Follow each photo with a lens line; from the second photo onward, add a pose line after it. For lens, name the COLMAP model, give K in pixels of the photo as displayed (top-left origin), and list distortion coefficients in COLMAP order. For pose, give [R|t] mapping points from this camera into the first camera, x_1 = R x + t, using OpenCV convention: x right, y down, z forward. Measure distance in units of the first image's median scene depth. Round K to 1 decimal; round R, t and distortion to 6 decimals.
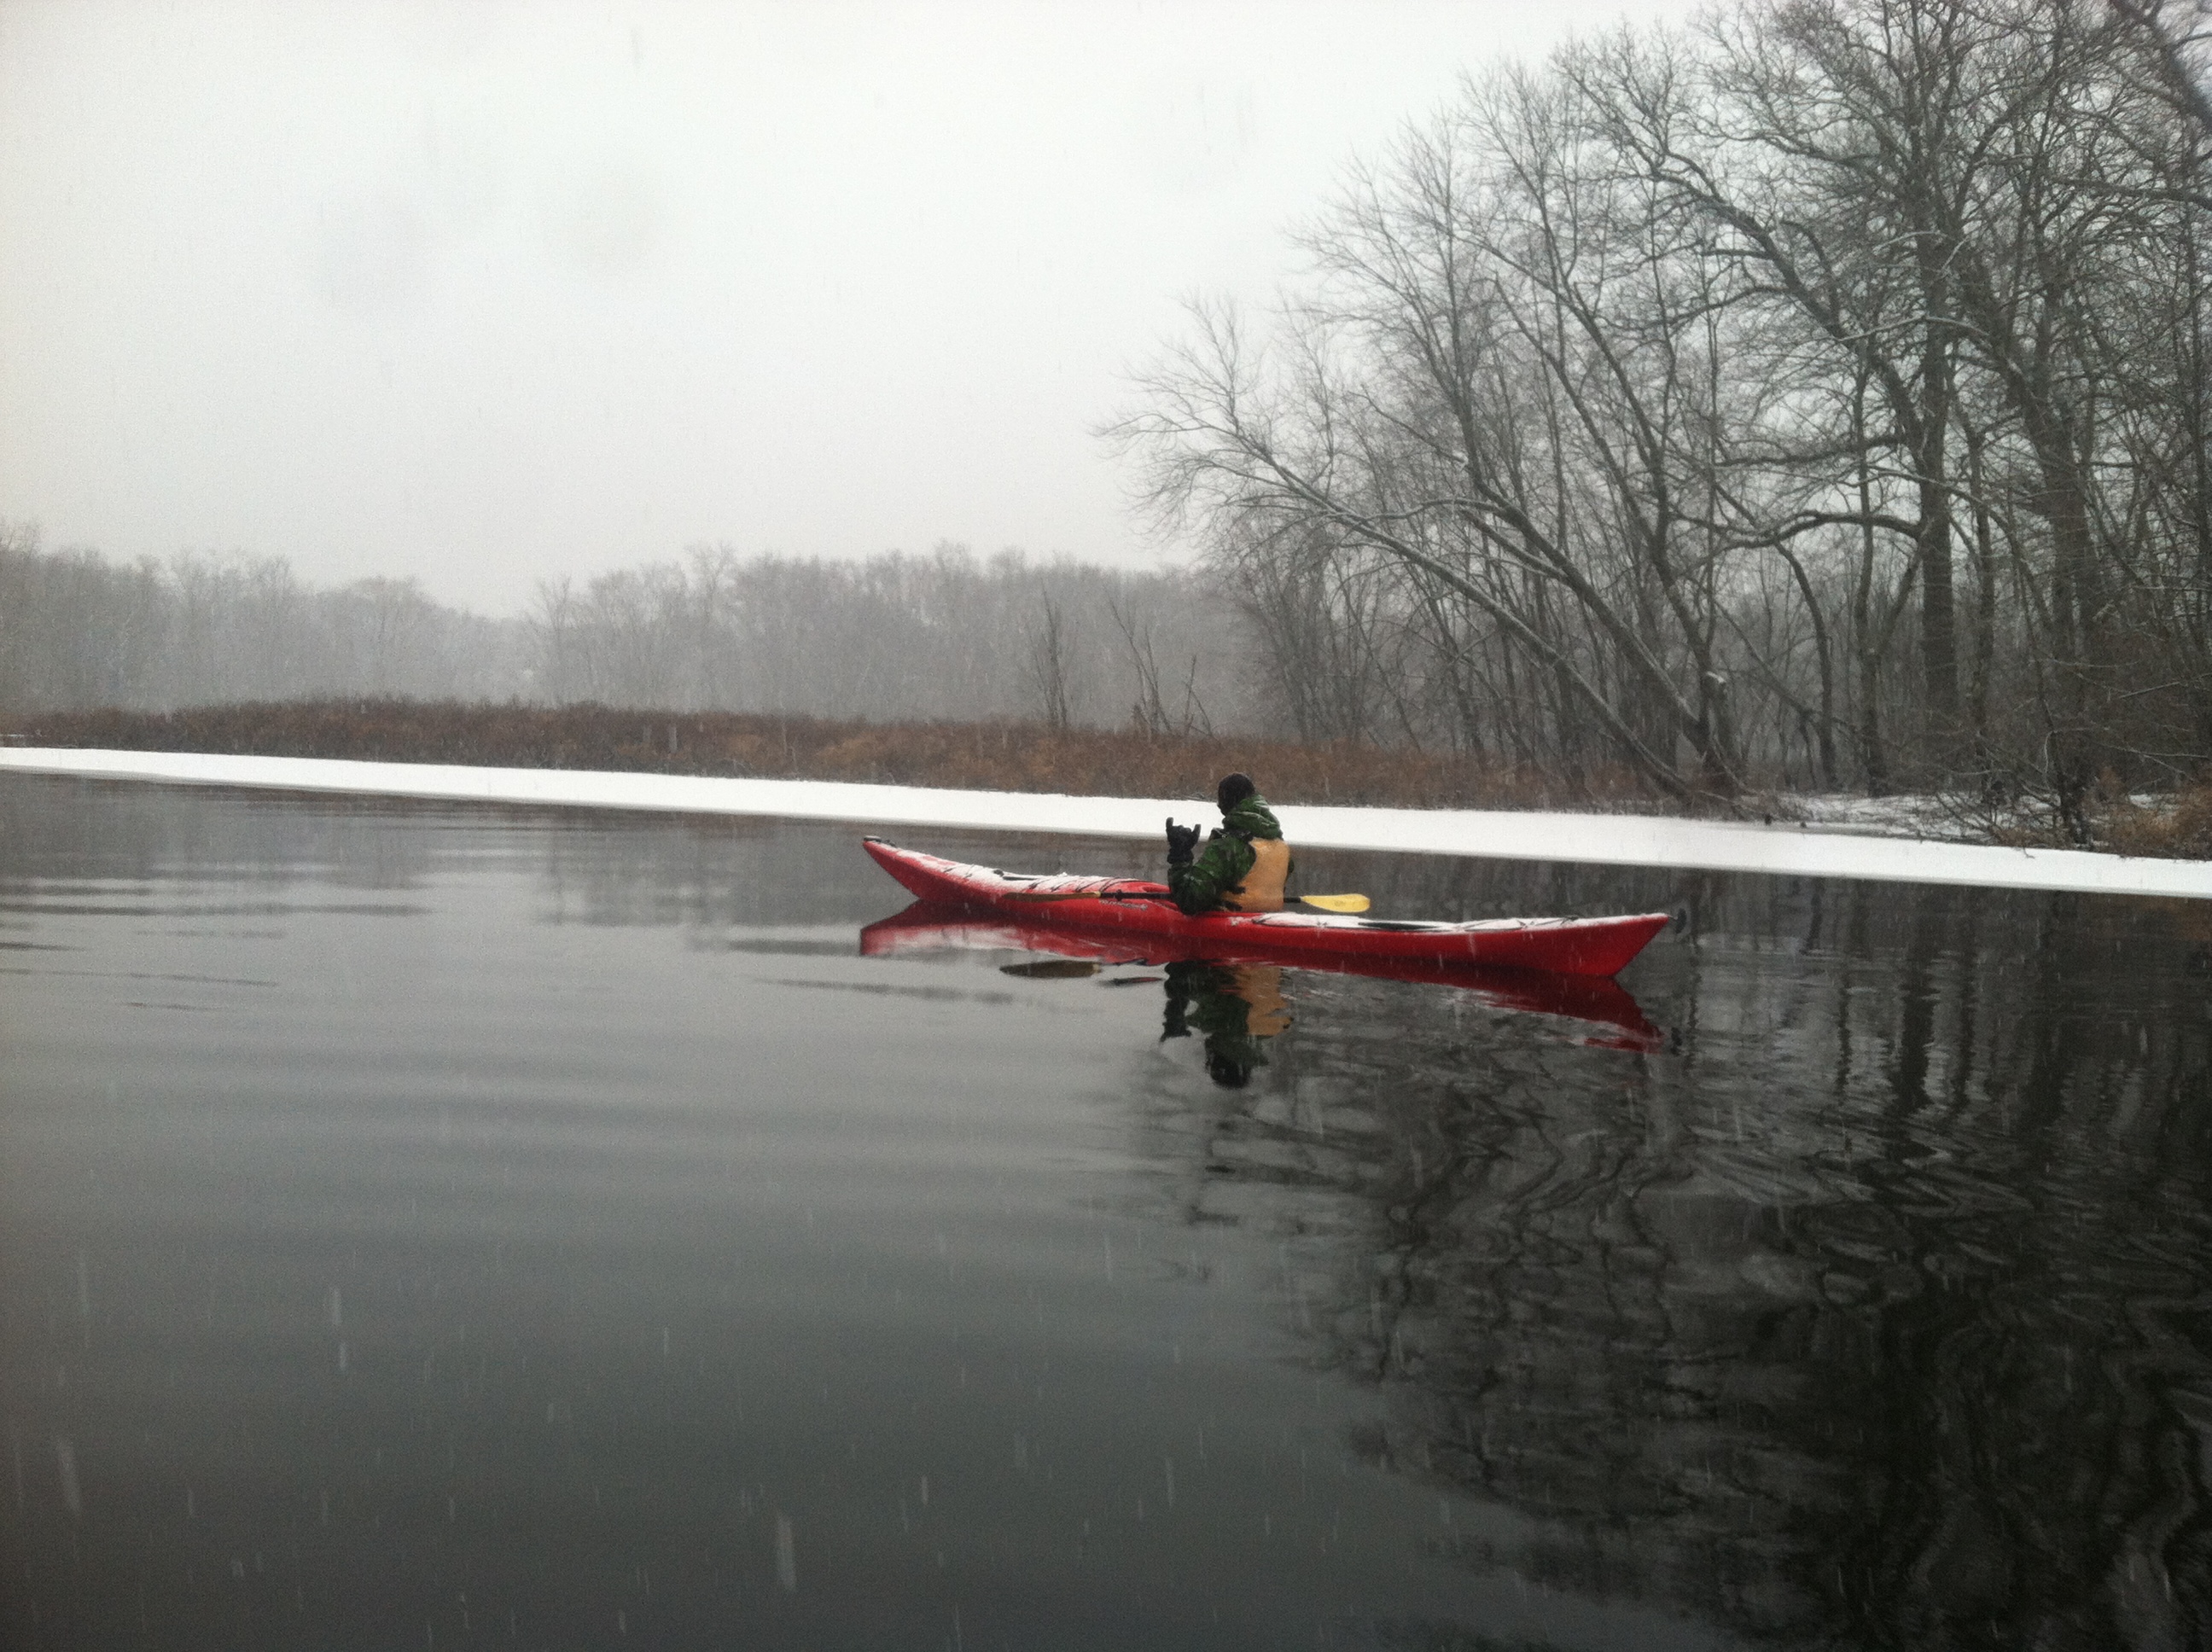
lens RADIAL K [[2261.5, 0, 1105.8], [0, 2261.5, 832.5], [0, 0, 1]] dist [0.079203, 0.000000]
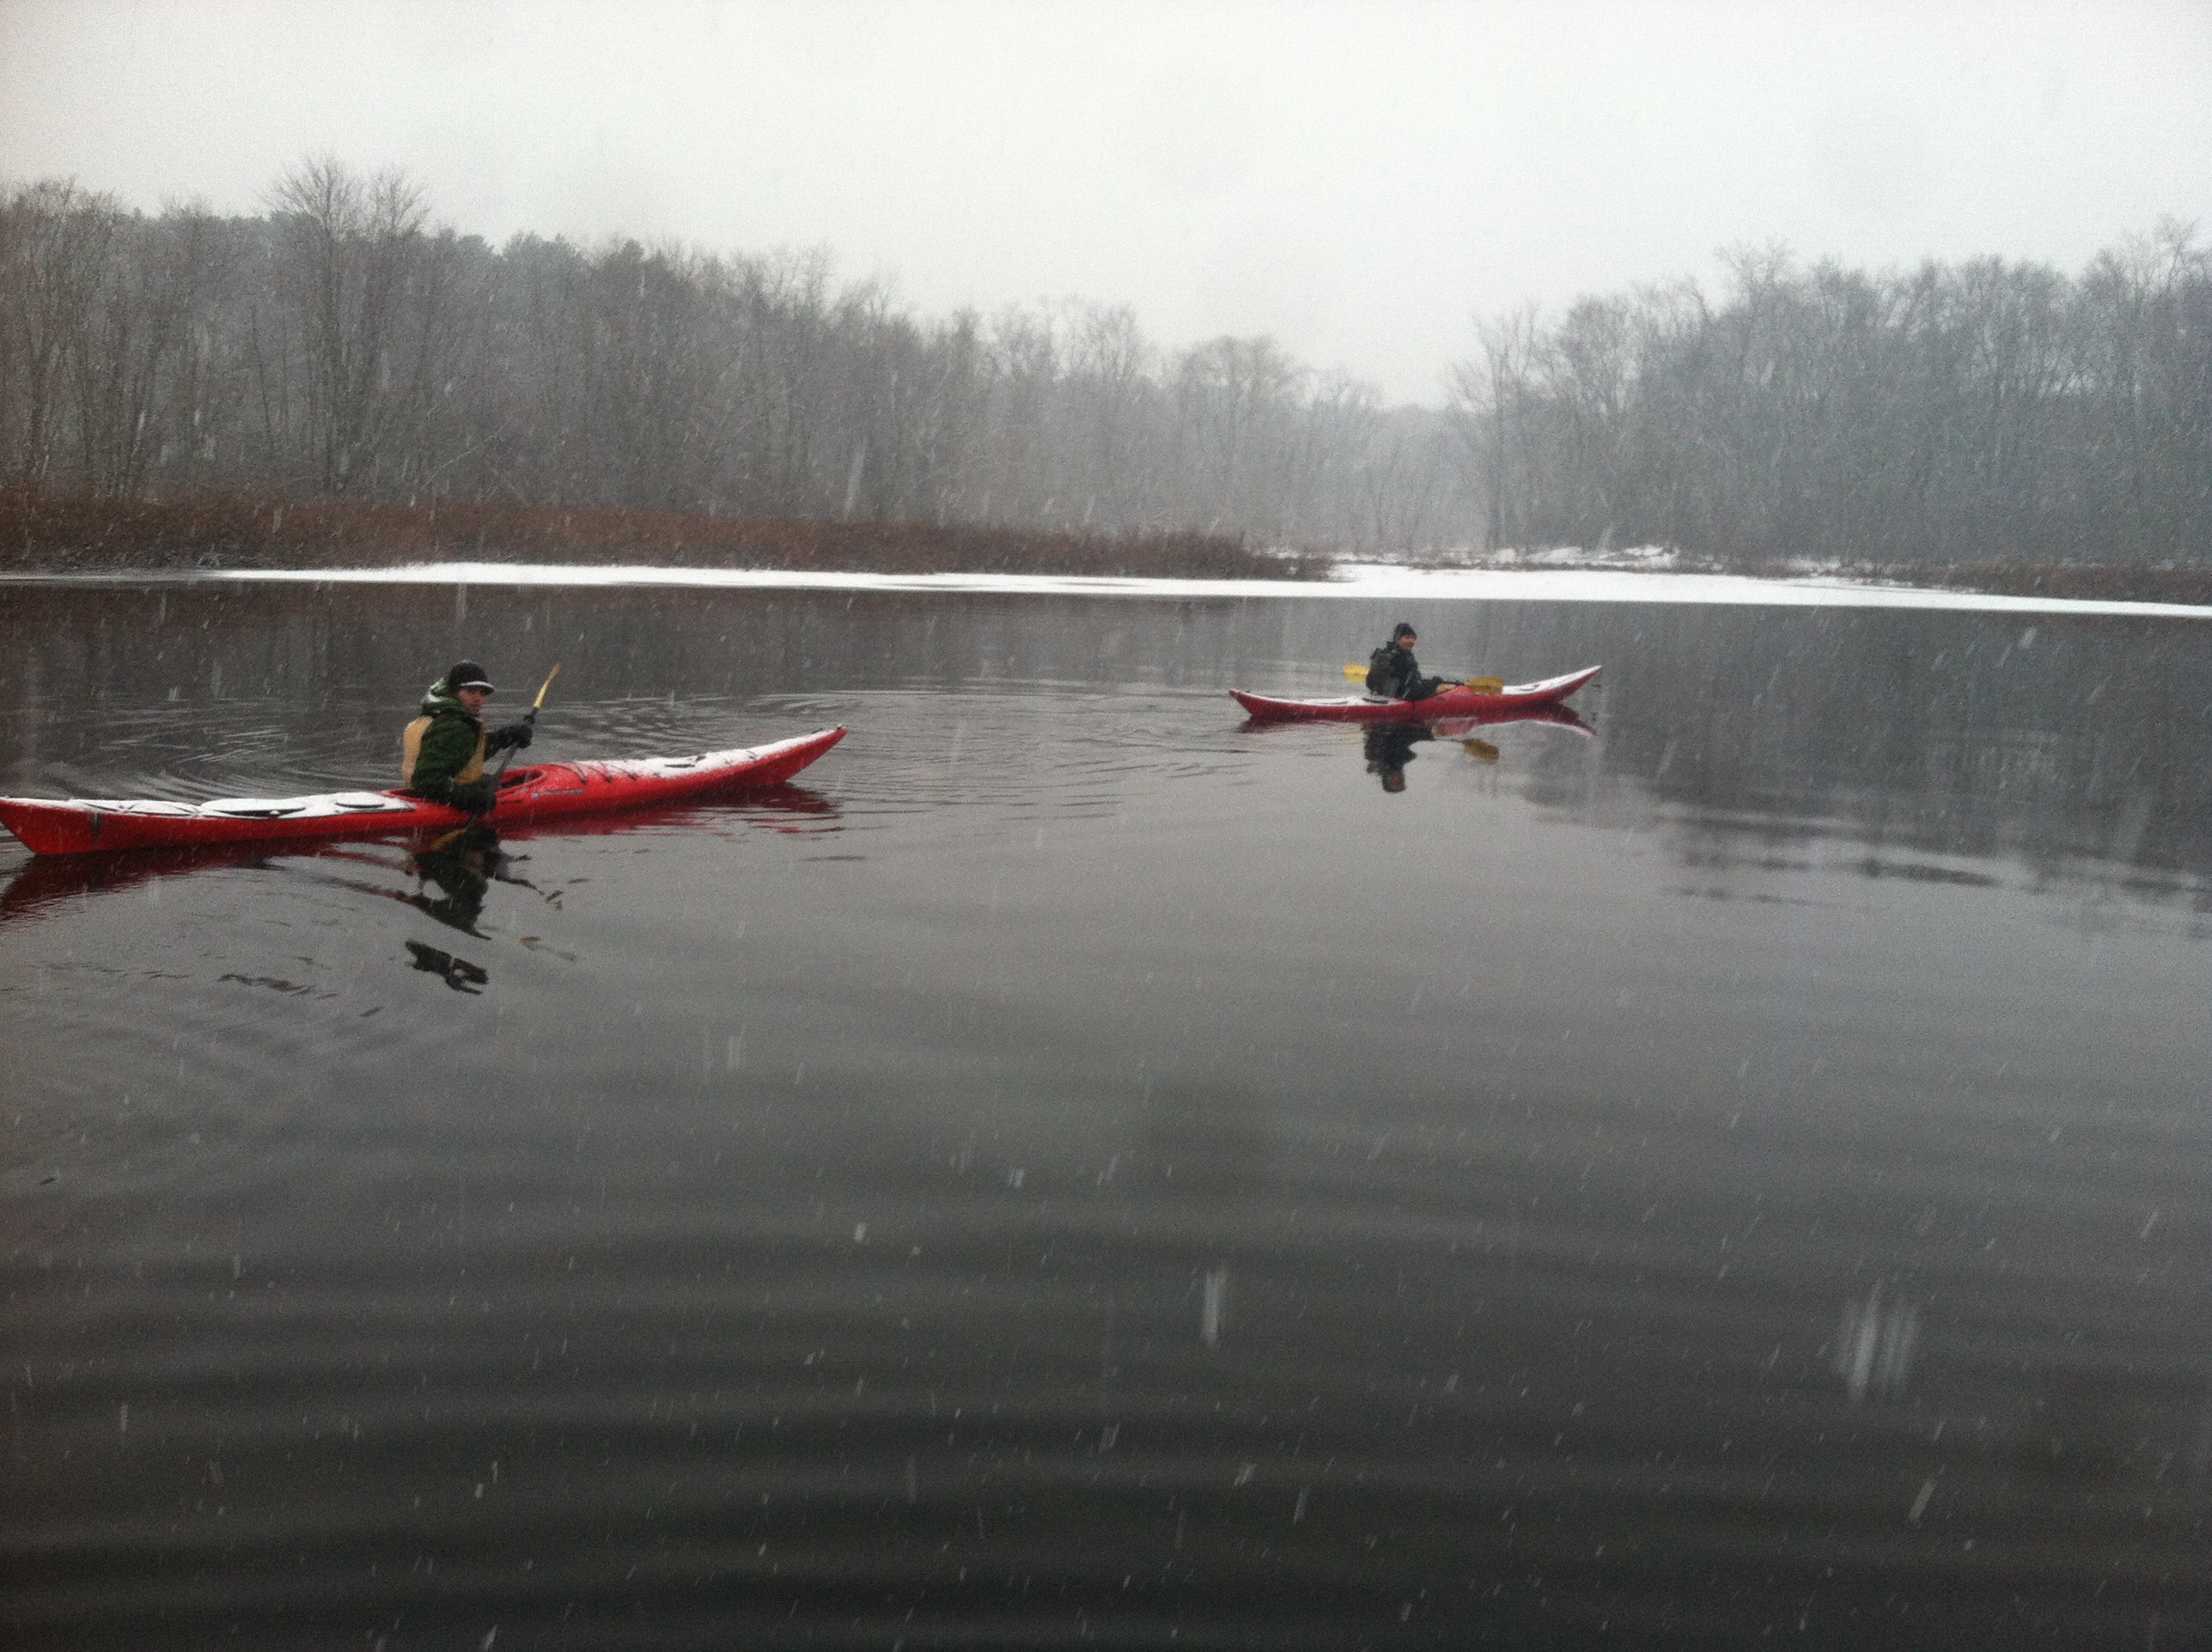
lens RADIAL K [[2261.5, 0, 1104.4], [0, 2261.5, 825.5], [0, 0, 1]] dist [0.079203, 0.000000]
pose [[0.945840, 0.034365, -0.322808, -0.123727], [-0.005189, 0.995855, 0.090811, -0.018594], [0.324590, -0.084217, 0.942098, 0.288063]]
